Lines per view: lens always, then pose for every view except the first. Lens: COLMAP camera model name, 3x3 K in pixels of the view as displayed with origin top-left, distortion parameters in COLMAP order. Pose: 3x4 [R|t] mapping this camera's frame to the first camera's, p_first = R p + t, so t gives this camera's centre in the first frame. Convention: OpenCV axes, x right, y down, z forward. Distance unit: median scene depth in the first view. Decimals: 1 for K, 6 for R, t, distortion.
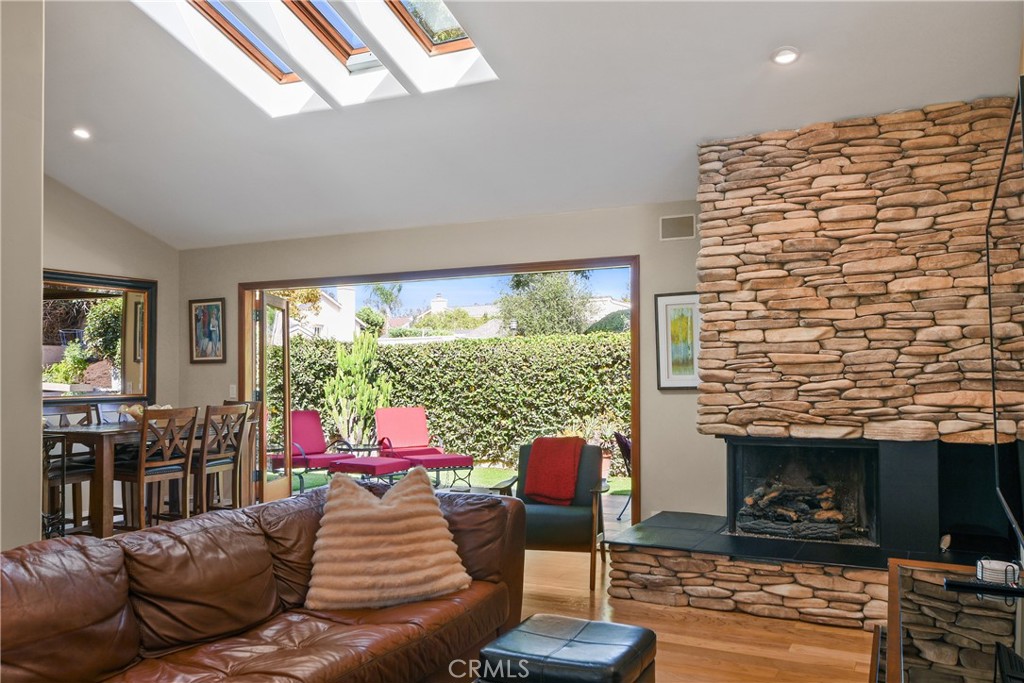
lens RADIAL K [[836.5, 0, 514.9], [0, 836.5, 361.7], [0, 0, 1]] dist [0.046545, 0.005617]
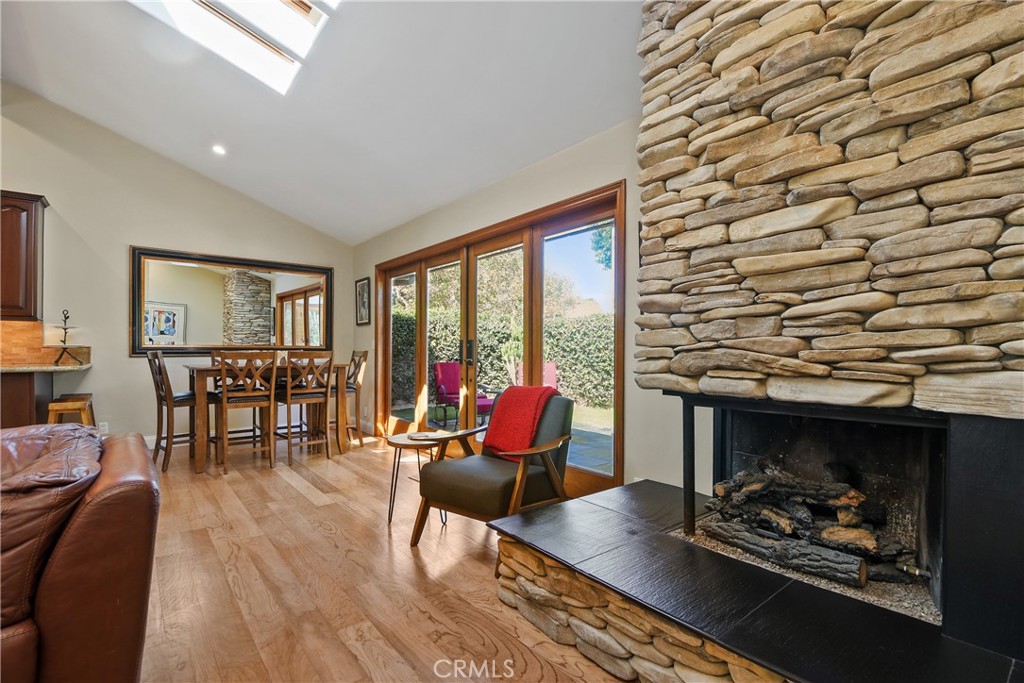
lens RADIAL K [[464.0, 0, 520.0], [0, 464.0, 352.5], [0, 0, 1]] dist [0.001694, -0.013702]
pose [[0.909516, 0.010580, -0.415534, 0.305939], [-0.003904, 0.999849, 0.016912, 0.052849], [0.415651, -0.013760, 0.909420, 0.637859]]
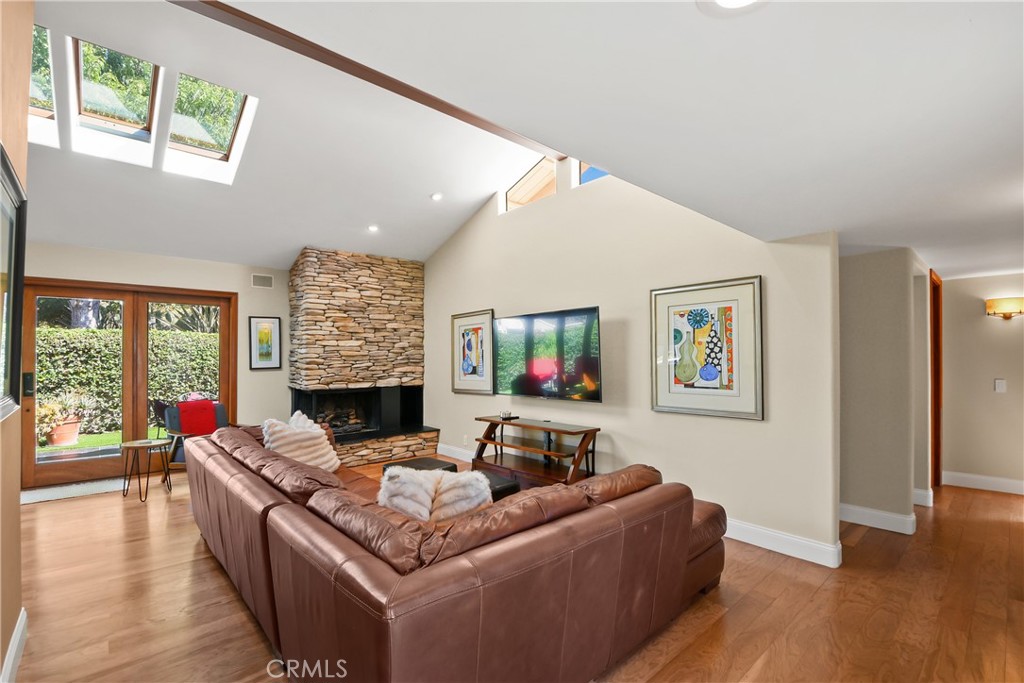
lens RADIAL K [[464.0, 0, 537.9], [0, 464.0, 353.4], [0, 0, 1]] dist [0.001694, -0.013702]
pose [[0.324532, 0.010541, 0.945816, -0.689365], [-0.013355, 0.999889, -0.006561, -0.003079], [-0.945780, -0.010502, 0.324637, 0.113919]]
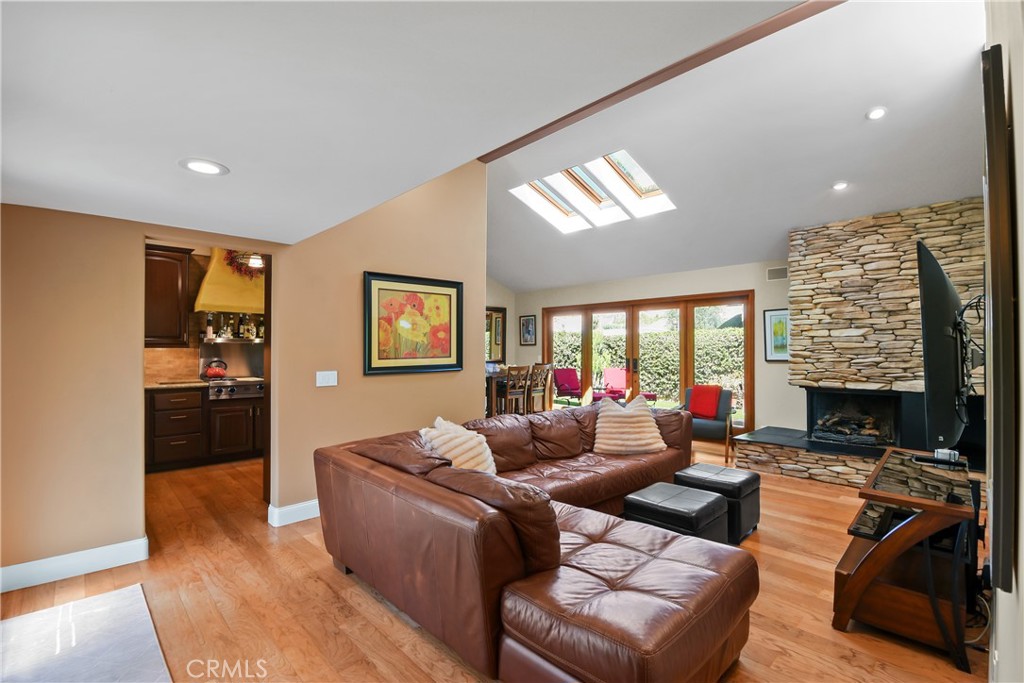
lens RADIAL K [[464.0, 0, 501.6], [0, 464.0, 344.5], [0, 0, 1]] dist [0.001694, -0.013702]
pose [[0.937625, 0.002413, -0.347640, -0.025592], [-0.000697, 0.999987, 0.005061, -0.010385], [0.347647, -0.004503, 0.937615, -0.207597]]
